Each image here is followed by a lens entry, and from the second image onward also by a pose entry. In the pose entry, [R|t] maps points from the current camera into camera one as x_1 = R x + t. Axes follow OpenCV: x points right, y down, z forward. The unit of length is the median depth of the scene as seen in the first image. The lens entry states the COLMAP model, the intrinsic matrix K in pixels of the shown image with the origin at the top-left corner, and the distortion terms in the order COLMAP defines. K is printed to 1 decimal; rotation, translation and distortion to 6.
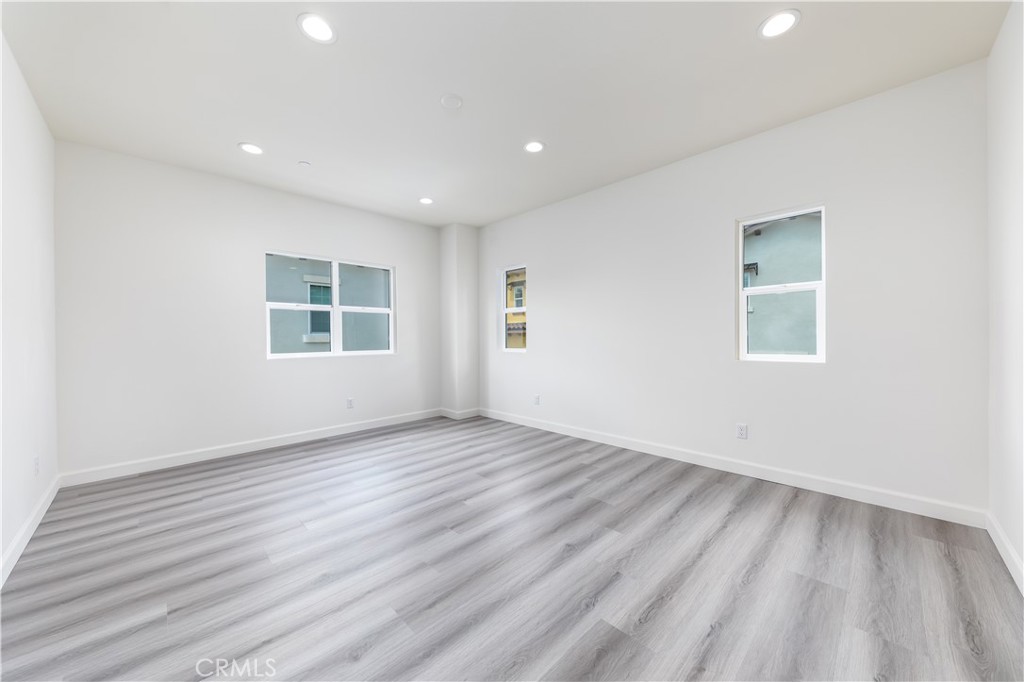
lens RADIAL K [[373.9, 0, 513.7], [0, 373.9, 333.1], [0, 0, 1]] dist [0.001511, -0.001943]
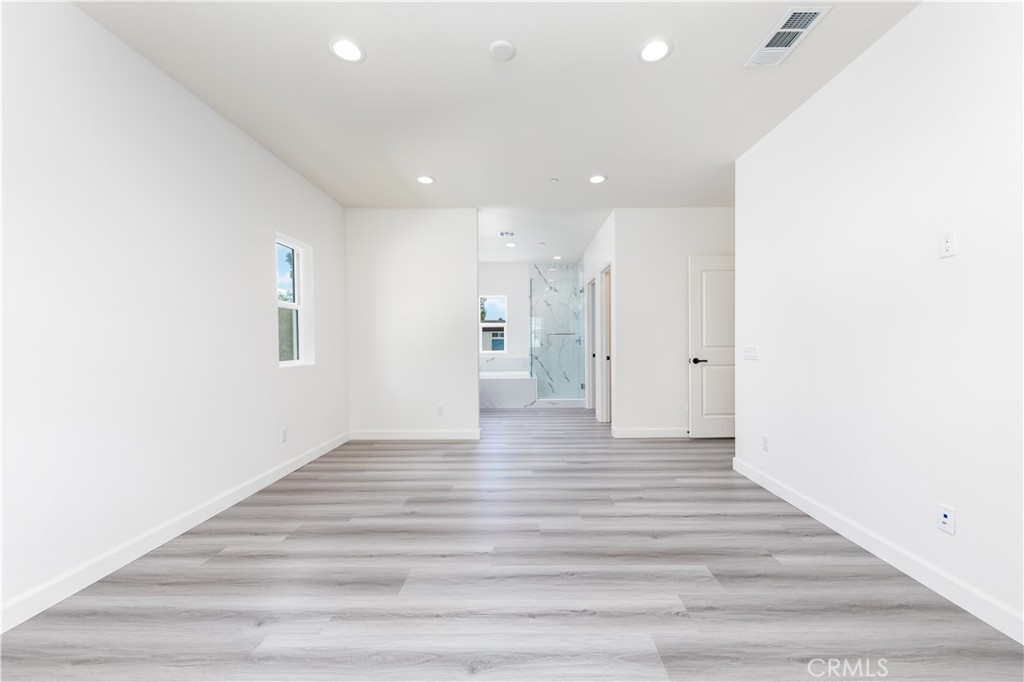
lens RADIAL K [[373.9, 0, 511.1], [0, 373.9, 346.6], [0, 0, 1]] dist [0.001511, -0.001943]
pose [[-0.685998, 0.000708, 0.727603, -0.657973], [0.002810, 0.999995, 0.001677, 0.009163], [-0.727598, 0.003195, -0.685996, 1.340009]]
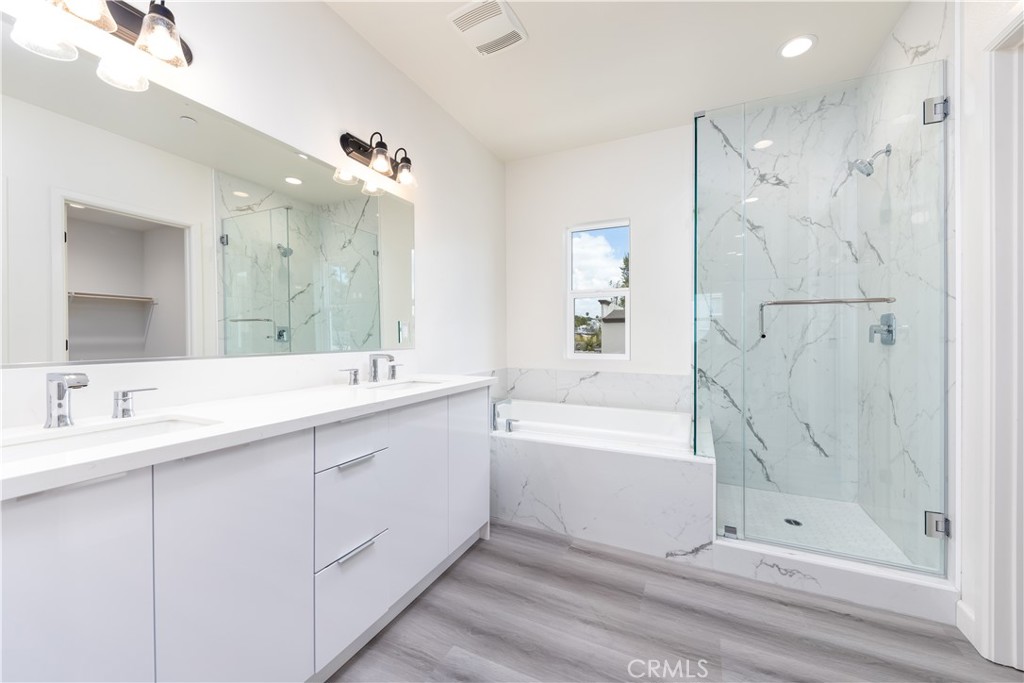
lens RADIAL K [[373.9, 0, 504.1], [0, 373.9, 337.4], [0, 0, 1]] dist [0.001511, -0.001943]
pose [[-0.319655, -0.001607, 0.947533, 0.449055], [-0.005776, 0.999983, -0.000253, -0.007733], [-0.947516, -0.005554, -0.319659, 0.163527]]
